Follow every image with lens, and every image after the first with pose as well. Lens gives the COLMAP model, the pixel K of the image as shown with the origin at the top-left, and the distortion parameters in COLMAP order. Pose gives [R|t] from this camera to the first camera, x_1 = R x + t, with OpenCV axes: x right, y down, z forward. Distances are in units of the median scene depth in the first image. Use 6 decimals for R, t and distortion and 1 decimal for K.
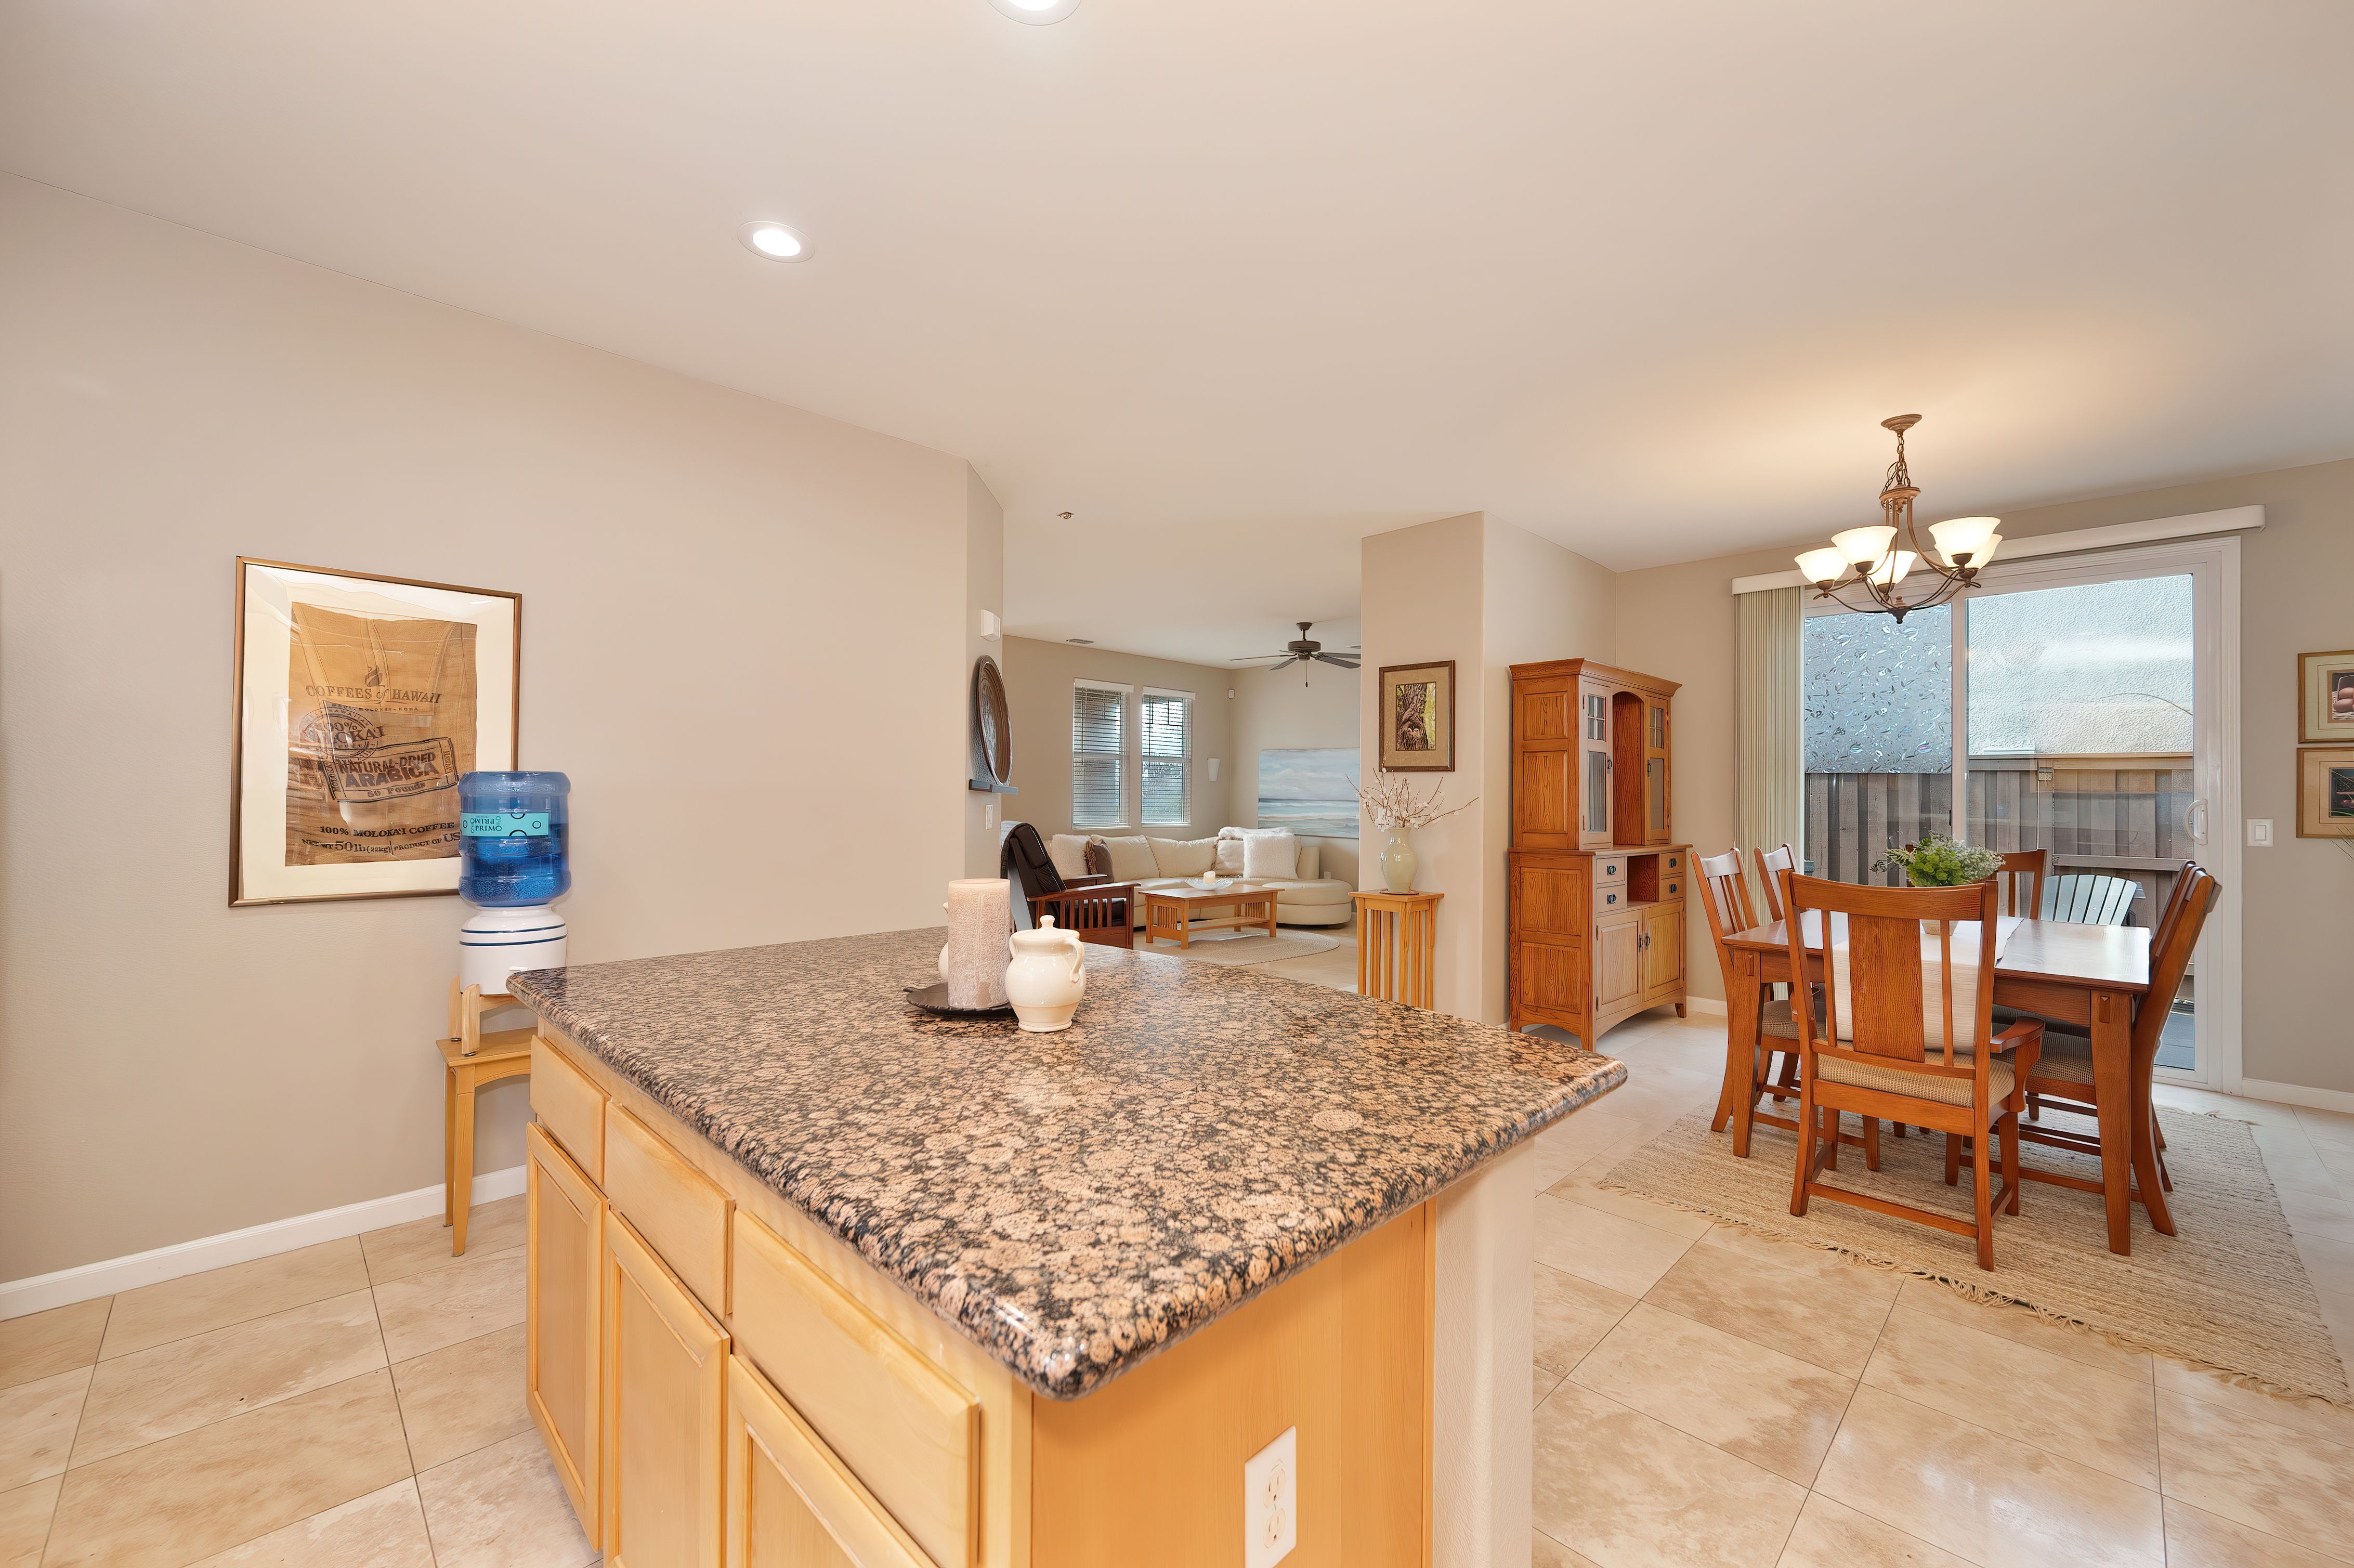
lens RADIAL K [[927.8, 0, 1184.8], [0, 927.8, 784.0], [0, 0, 1]] dist [0.000691, 0.000401]
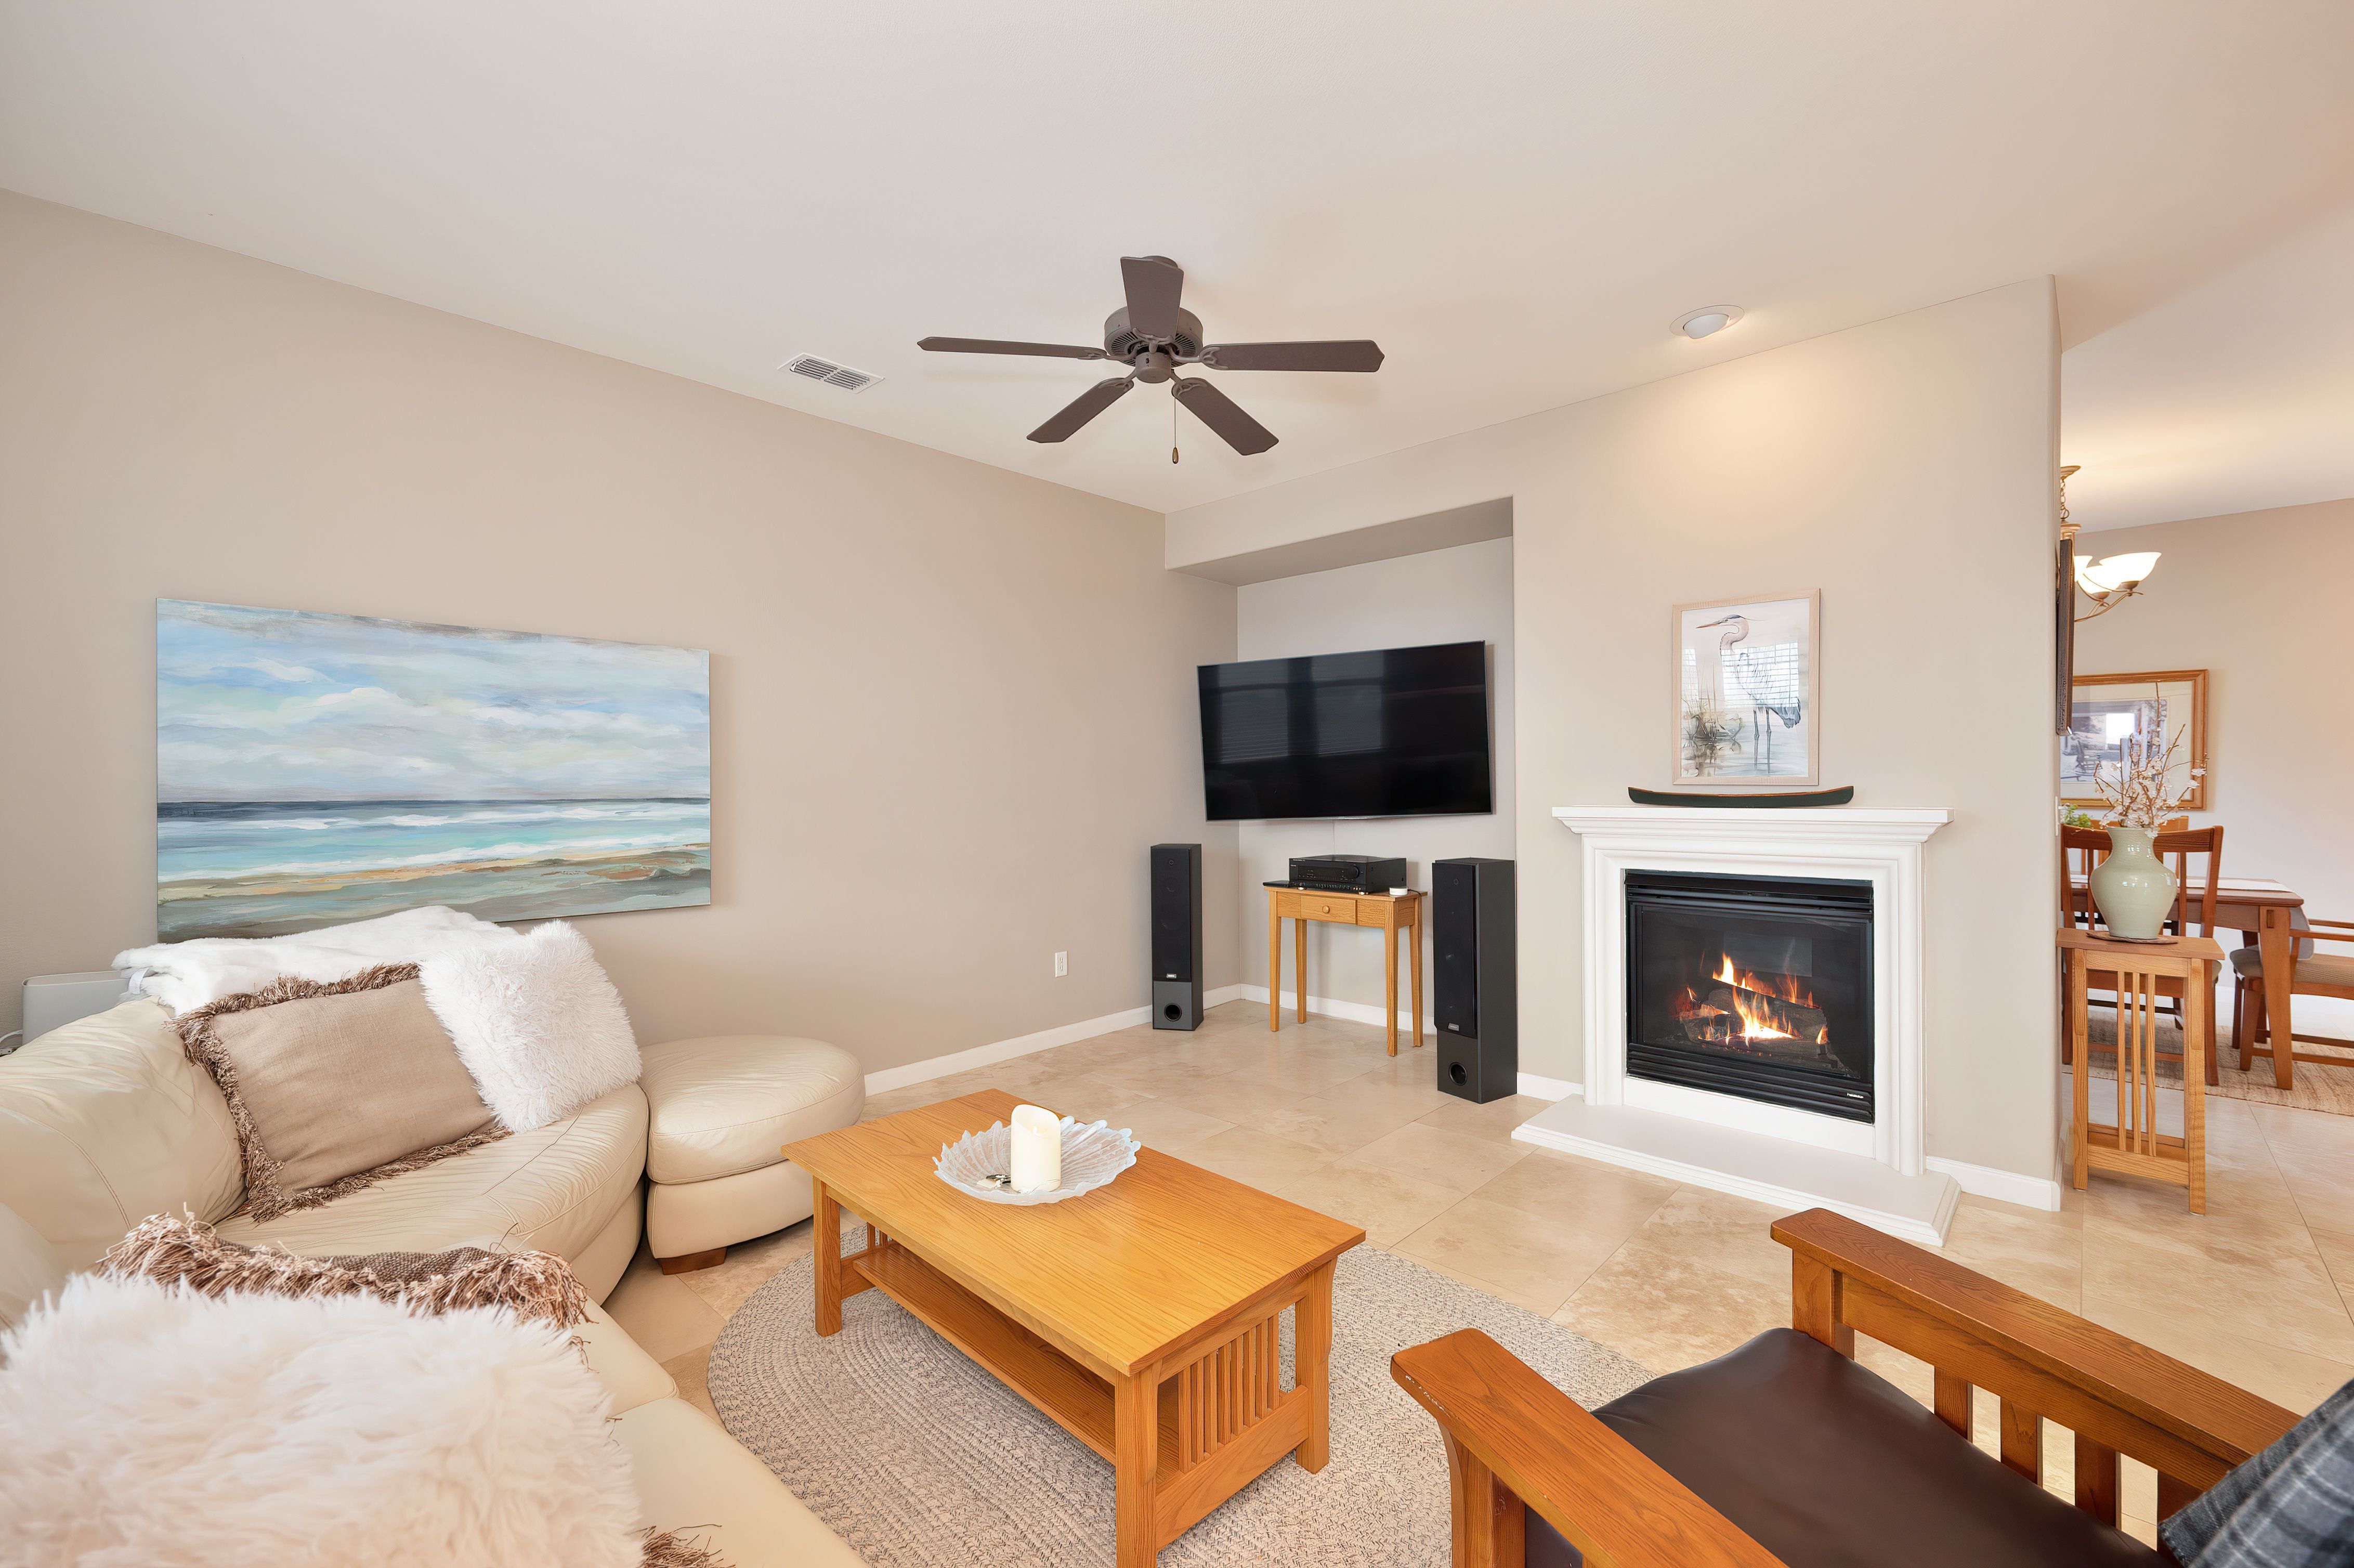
lens RADIAL K [[968.3, 0, 1185.7], [0, 968.3, 797.4], [0, 0, 1]] dist [-0.000680, -0.000112]
pose [[-0.031338, -0.025923, 0.999173, -0.358756], [-0.004650, 0.999657, 0.025790, 0.013926], [-0.999498, -0.003838, -0.031448, 1.604549]]
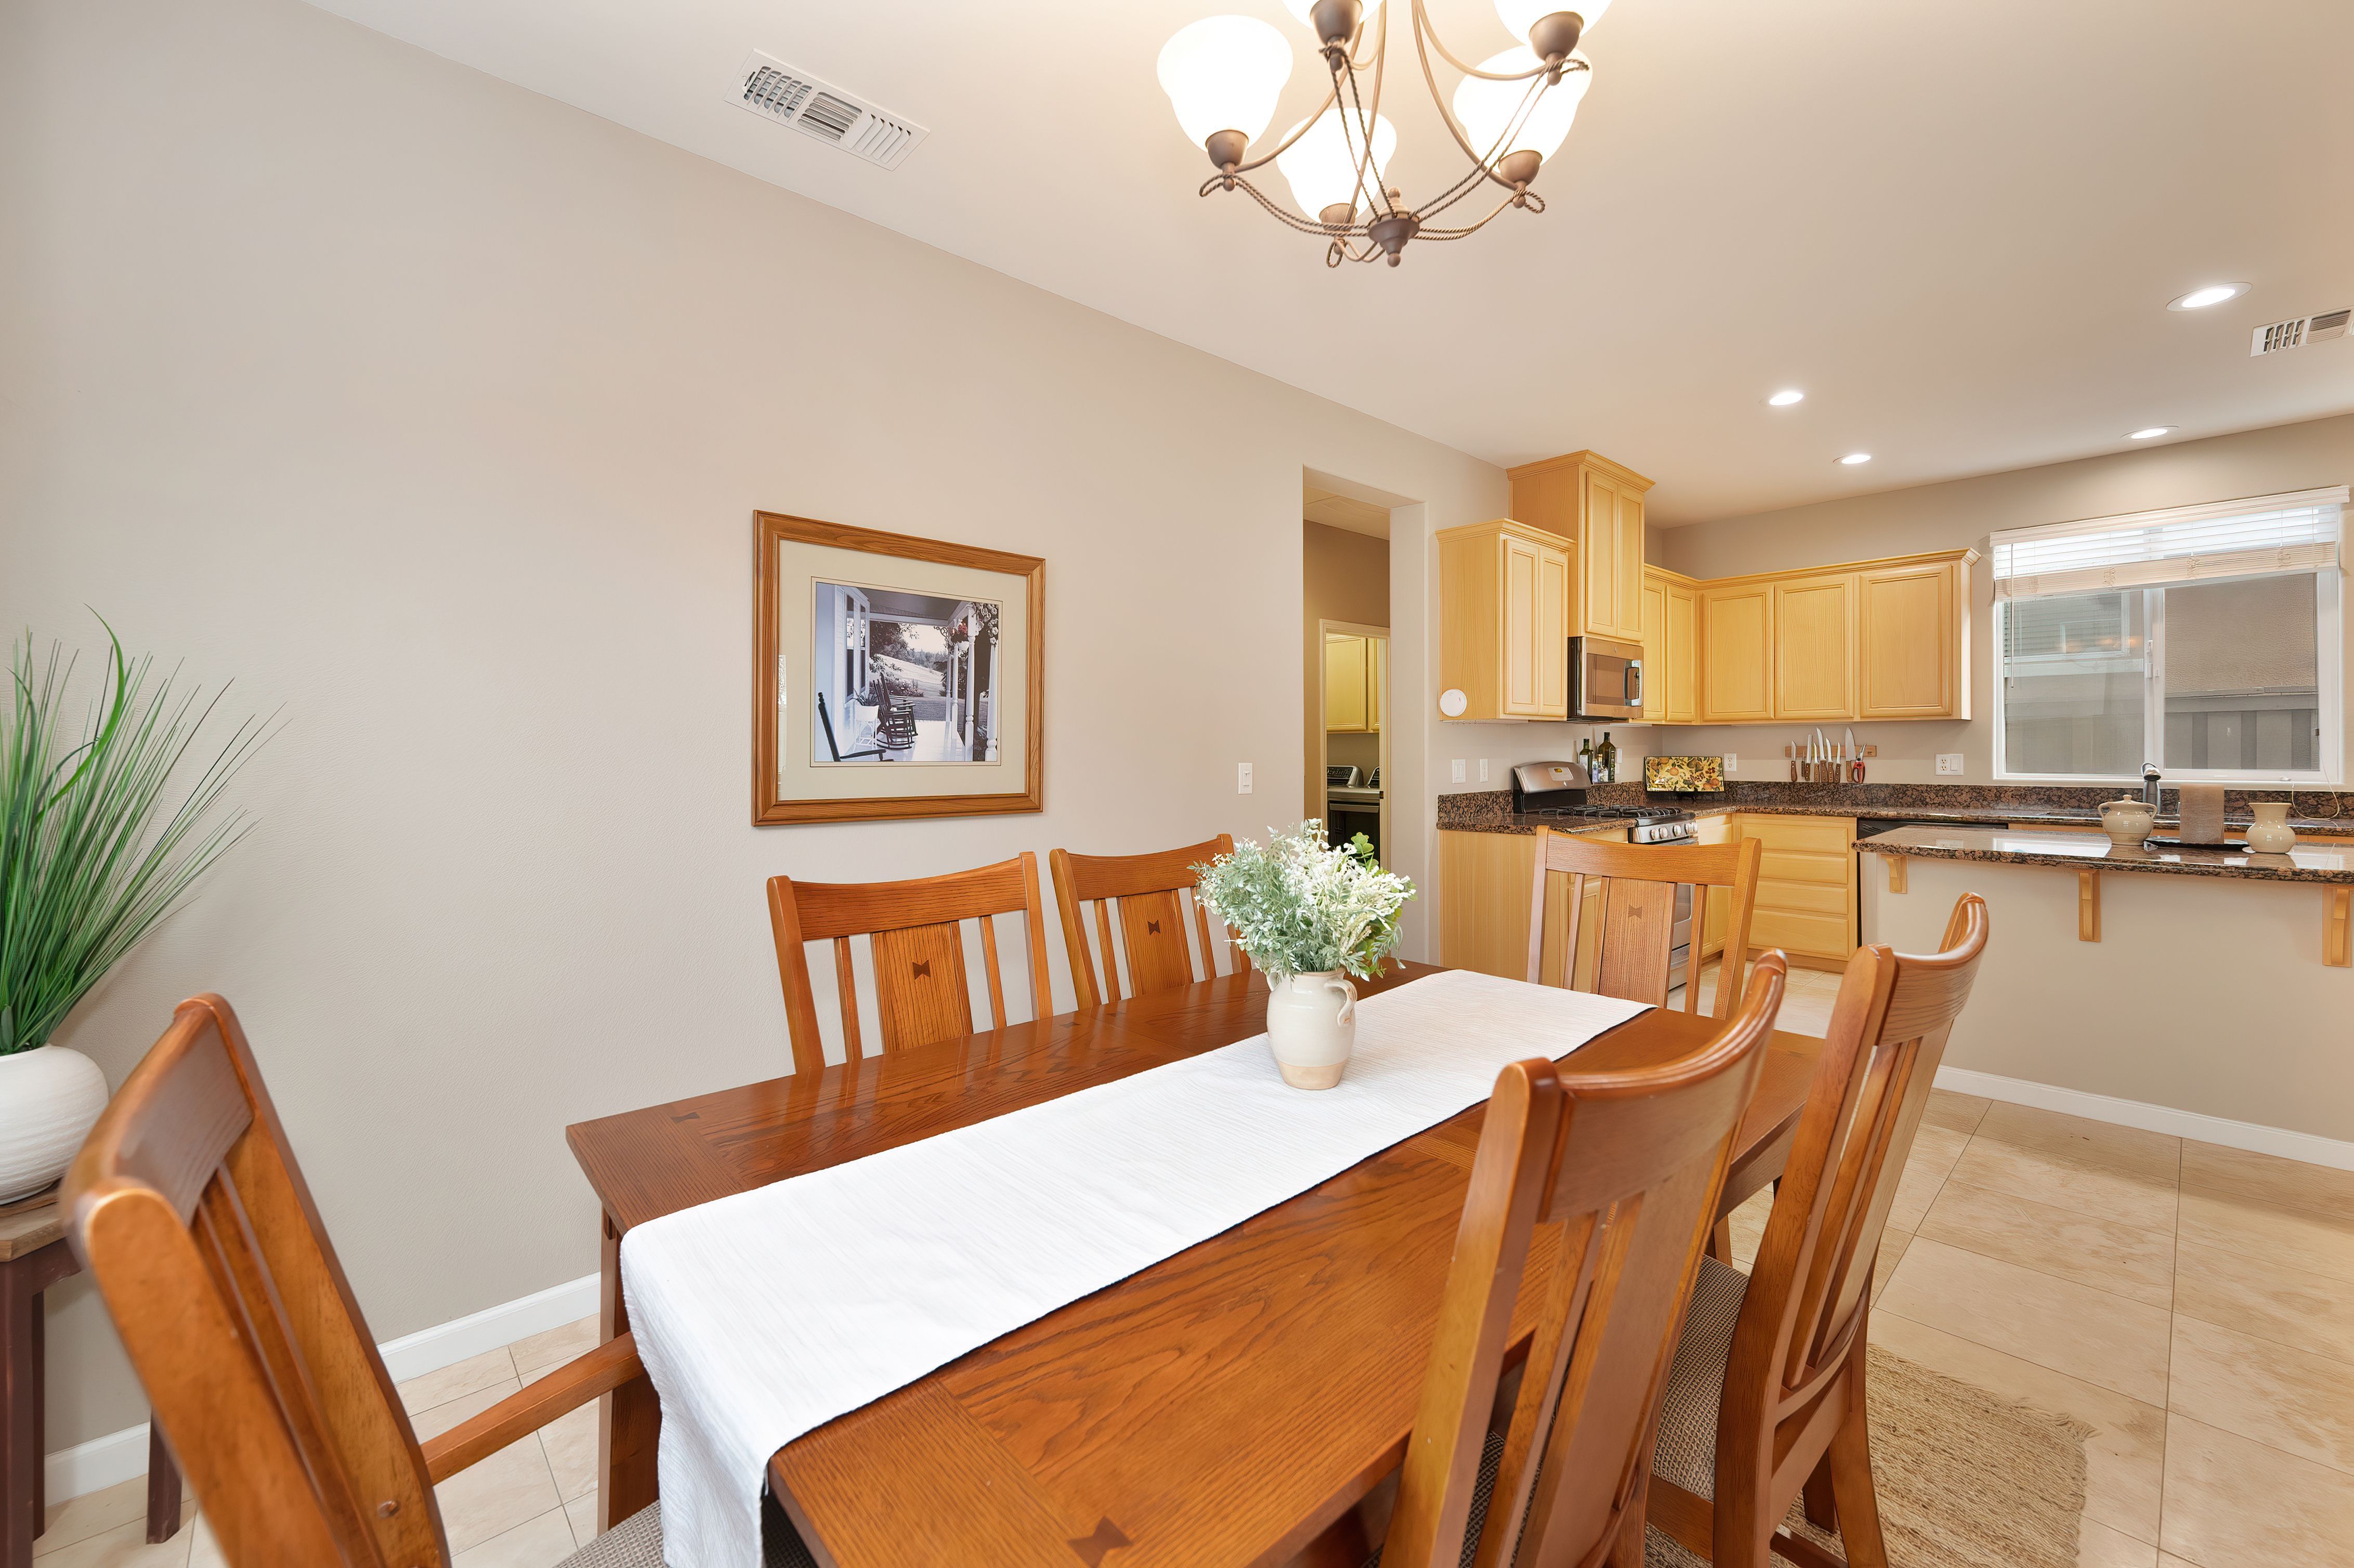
lens RADIAL K [[943.5, 0, 1178.7], [0, 943.5, 754.8], [0, 0, 1]] dist [0.000582, 0.000163]
pose [[-0.999174, -0.002062, 0.040576, 0.606541], [-0.002267, 0.999985, -0.005004, 0.018166], [-0.040565, -0.005091, -0.999164, 0.998759]]
